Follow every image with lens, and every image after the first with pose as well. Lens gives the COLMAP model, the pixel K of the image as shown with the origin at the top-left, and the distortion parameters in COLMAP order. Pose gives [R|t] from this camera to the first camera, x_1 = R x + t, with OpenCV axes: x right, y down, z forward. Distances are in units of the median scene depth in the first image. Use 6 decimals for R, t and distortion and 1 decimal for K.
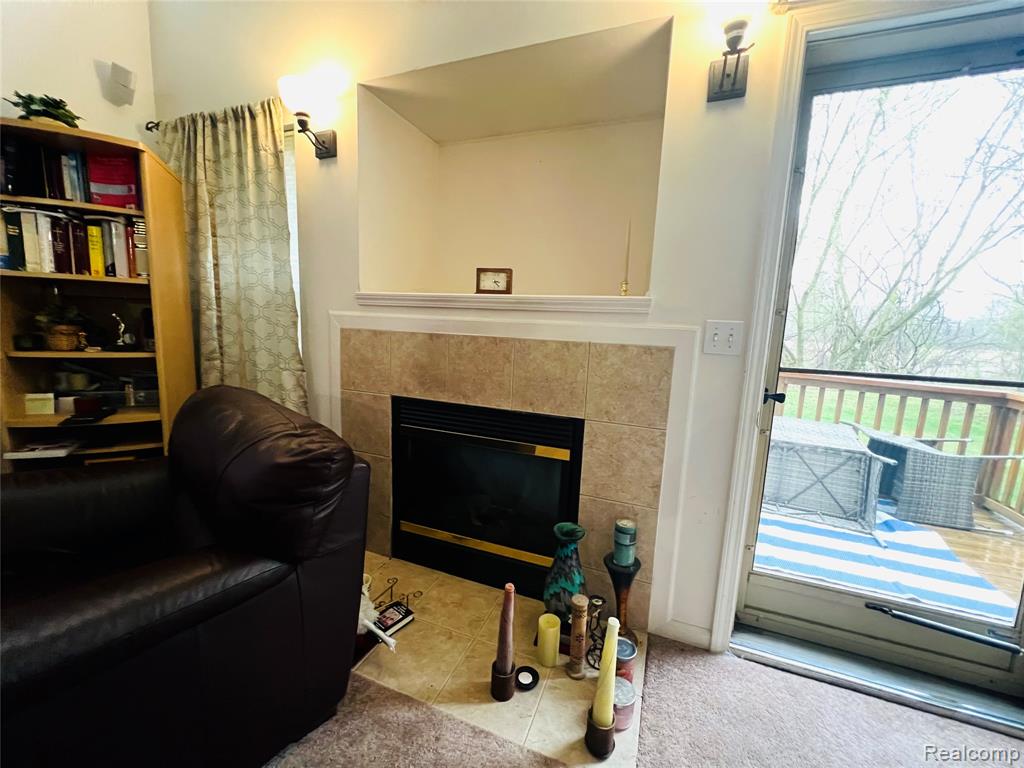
lens RADIAL K [[416.1, 0, 513.3], [0, 416.1, 382.5], [0, 0, 1]] dist [-0.001354, -0.000062]
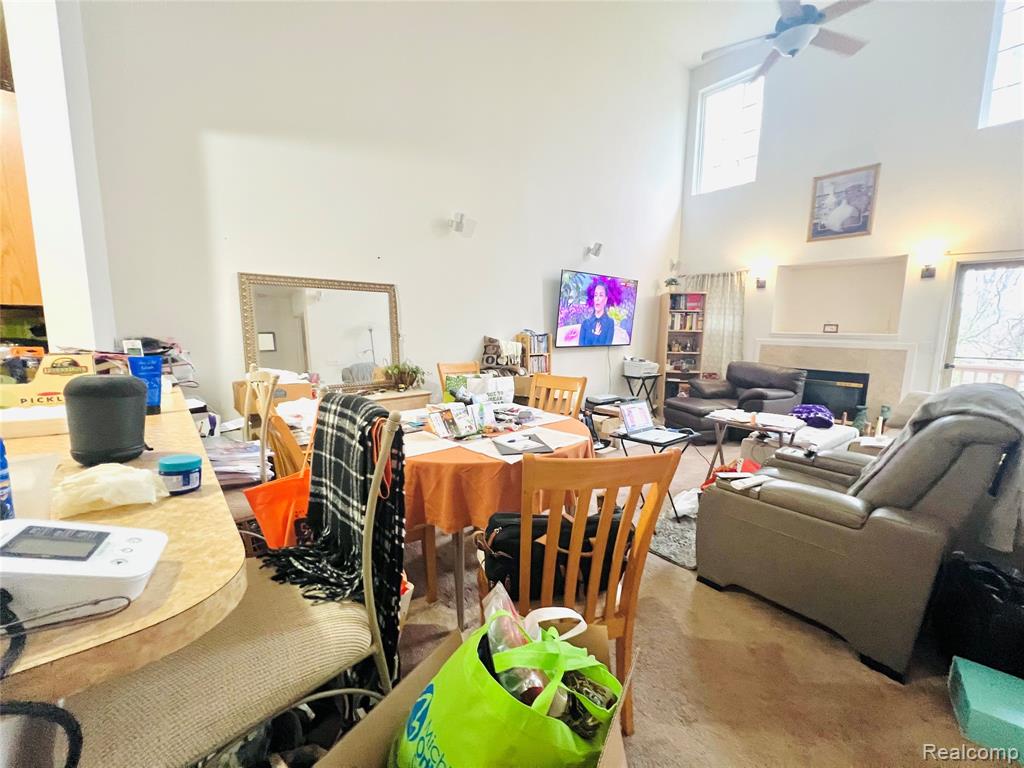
lens RADIAL K [[416.1, 0, 513.6], [0, 416.1, 384.2], [0, 0, 1]] dist [-0.001354, -0.000062]
pose [[0.886421, 0.034163, -0.461618, -0.686995], [-0.046818, 0.998776, -0.015984, 0.315132], [0.460506, 0.035780, 0.886935, -2.725826]]
